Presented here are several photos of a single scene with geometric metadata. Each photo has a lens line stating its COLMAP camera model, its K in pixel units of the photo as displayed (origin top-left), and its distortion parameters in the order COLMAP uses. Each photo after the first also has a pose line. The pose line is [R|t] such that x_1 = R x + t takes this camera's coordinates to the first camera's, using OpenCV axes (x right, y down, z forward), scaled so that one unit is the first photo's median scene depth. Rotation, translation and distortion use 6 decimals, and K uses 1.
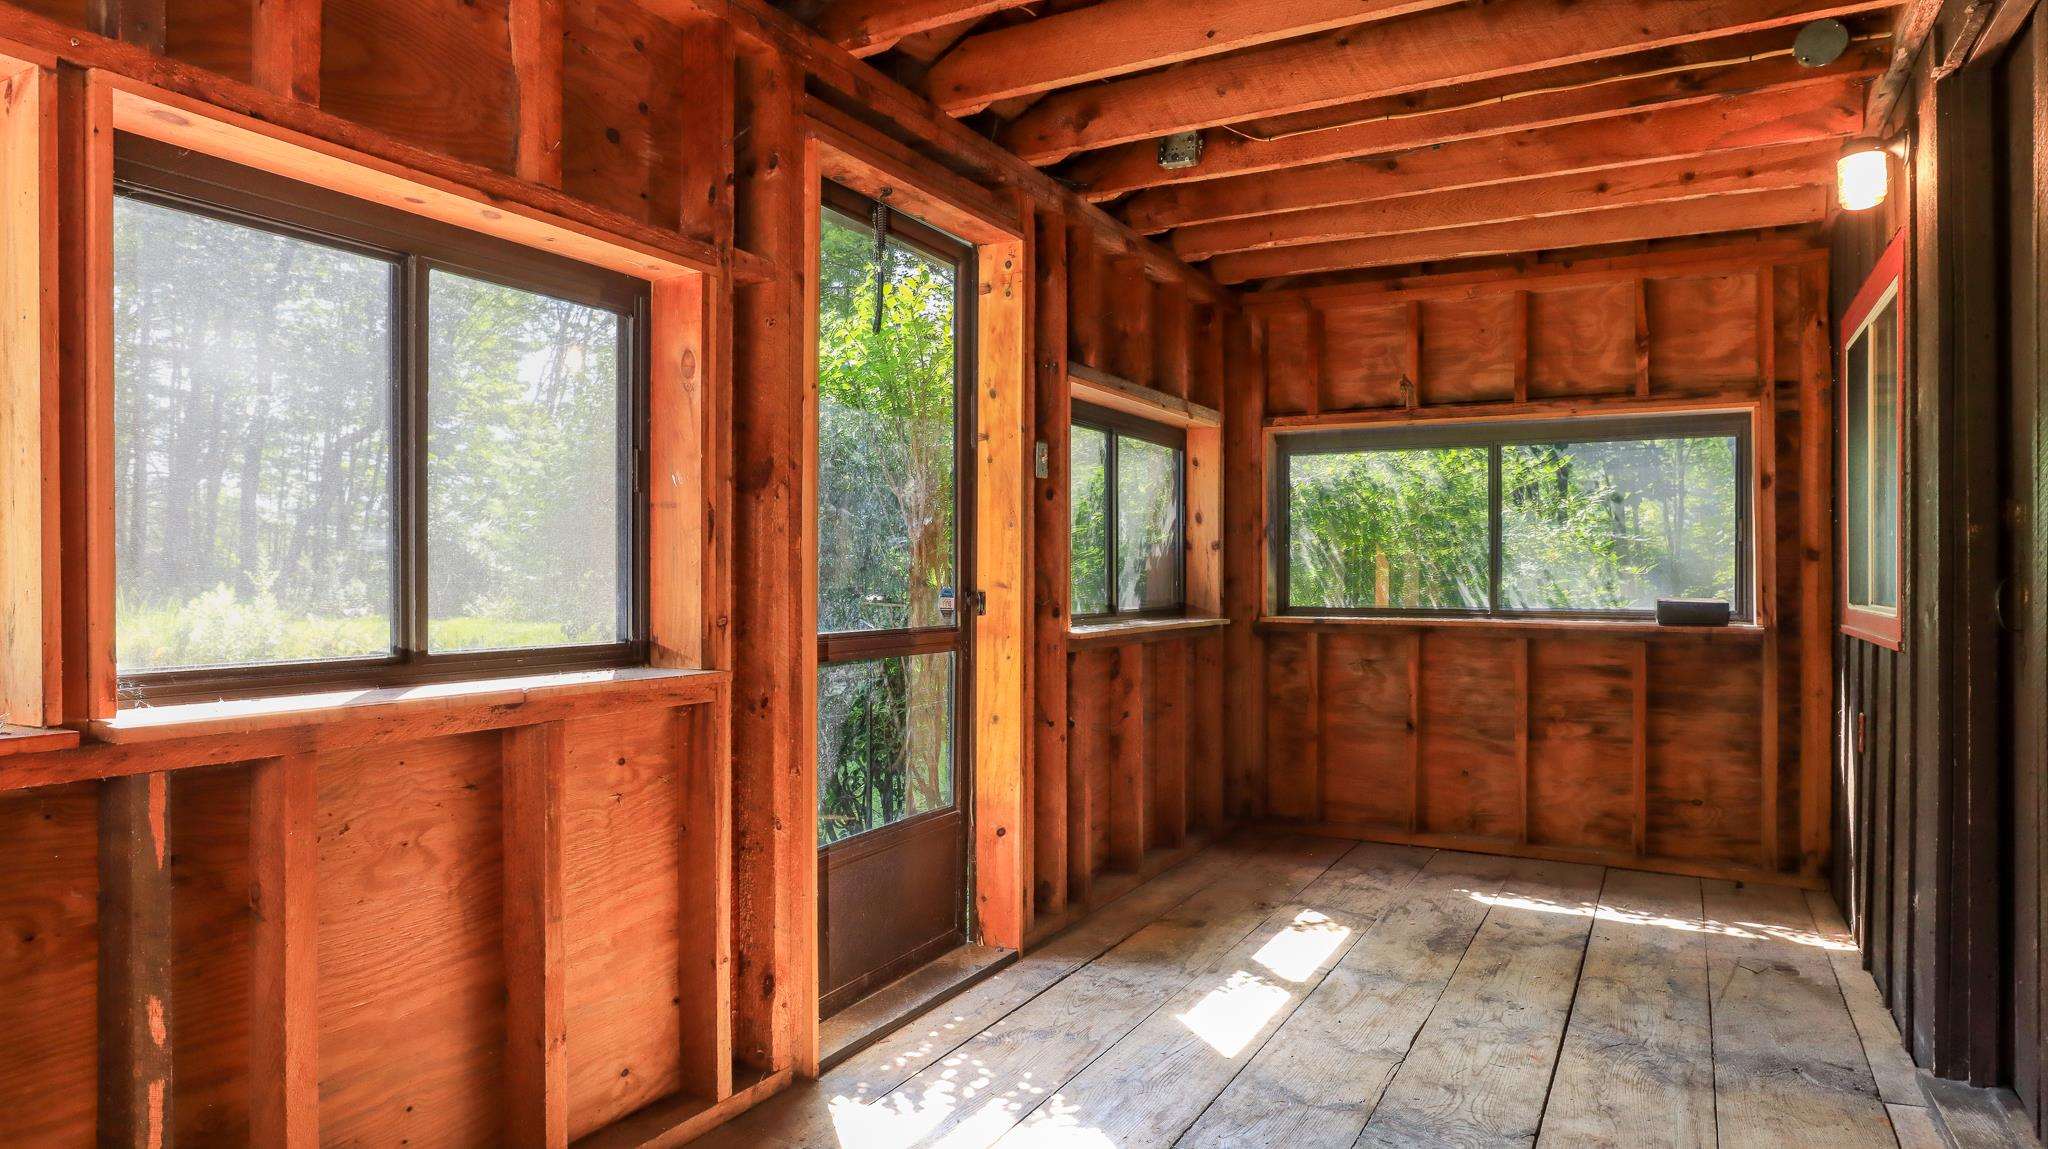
lens RADIAL K [[1190.5, 0, 1031.0], [0, 1190.5, 577.4], [0, 0, 1]] dist [-0.035684, 0.029743]
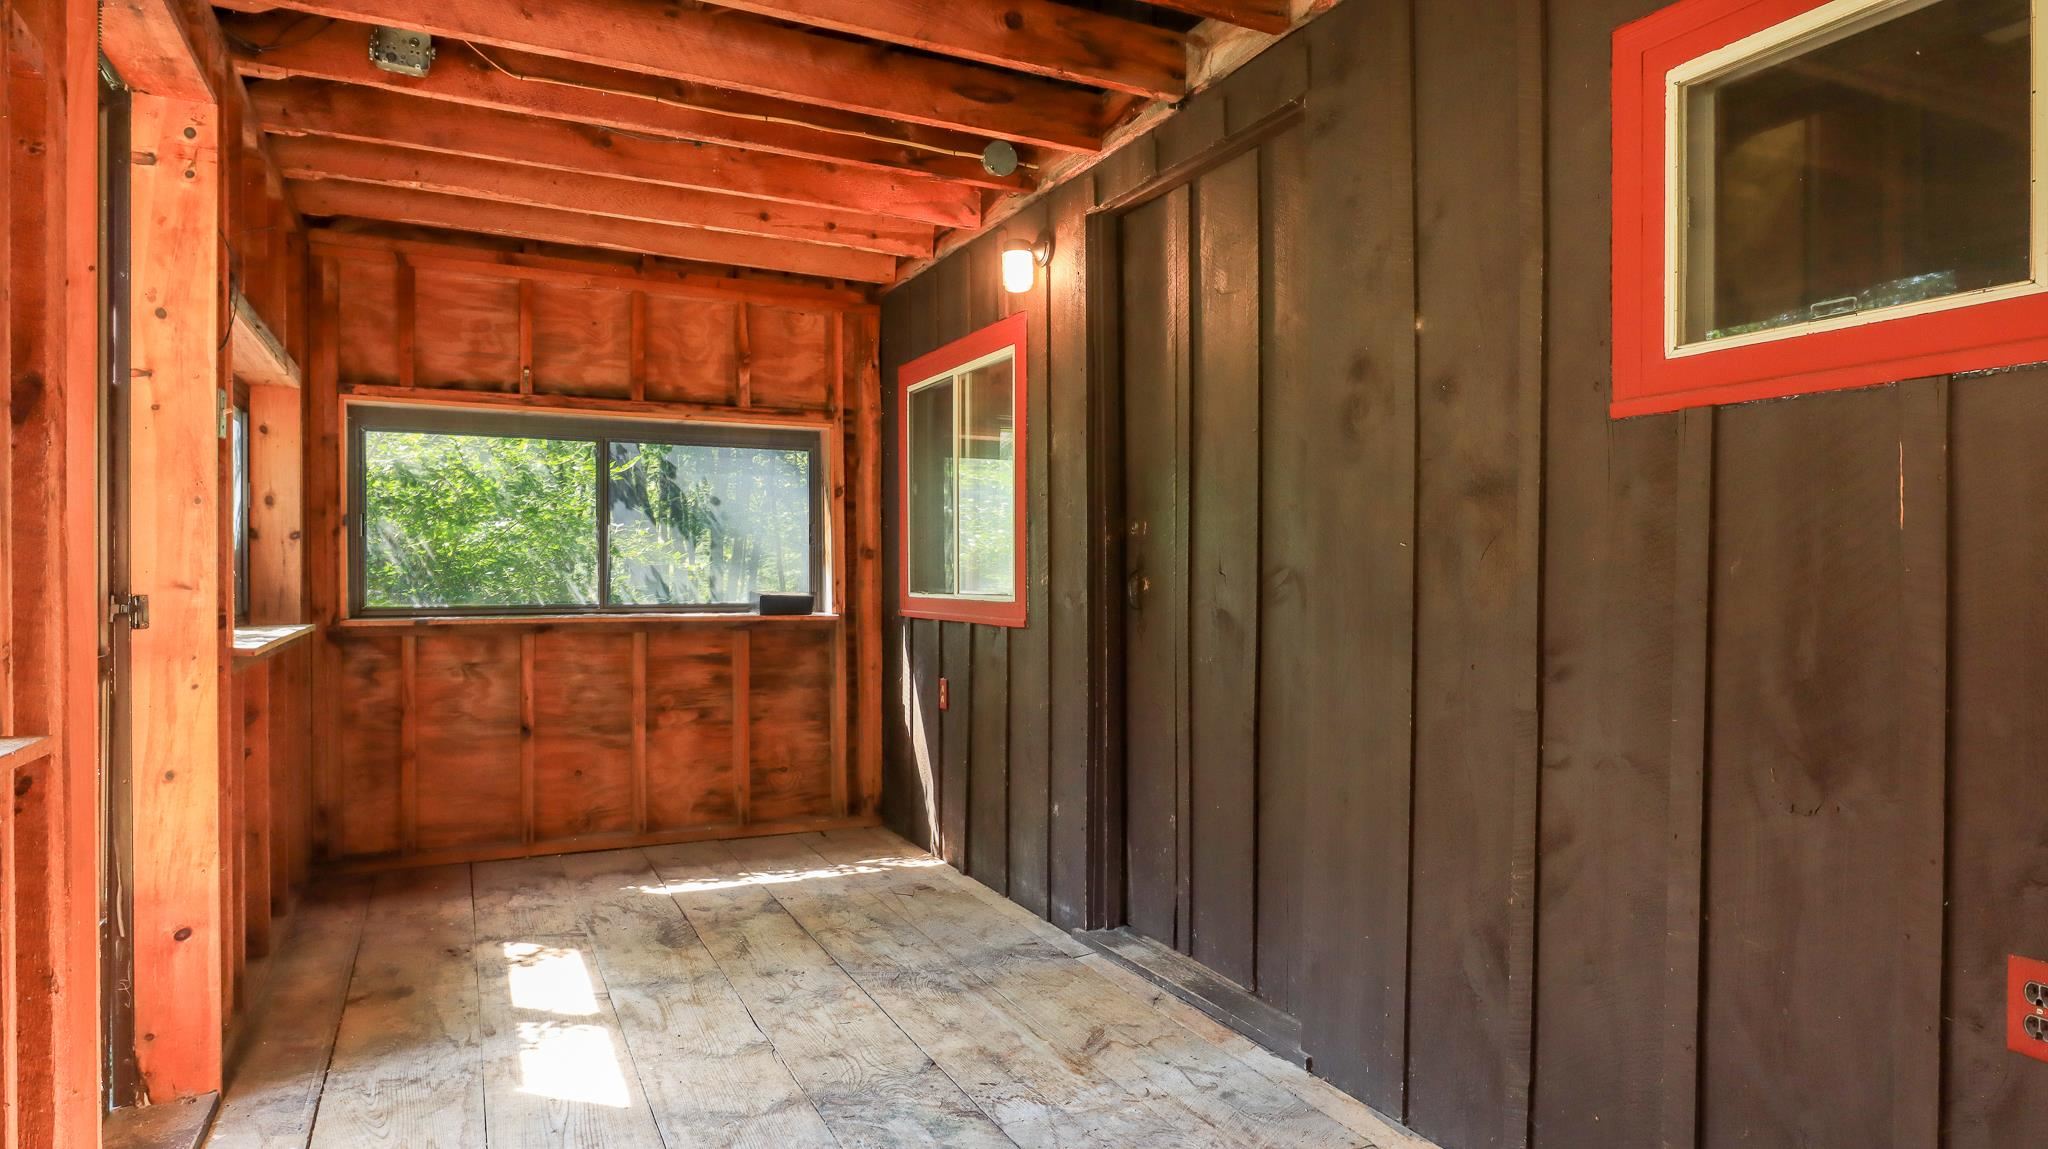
lens RADIAL K [[1190.5, 0, 1031.0], [0, 1190.5, 577.4], [0, 0, 1]] dist [-0.035684, 0.029743]
pose [[0.574040, -0.005598, 0.818808, -0.261306], [0.002130, 0.999983, 0.005344, -0.000744], [-0.818824, -0.001324, 0.574043, 0.156854]]
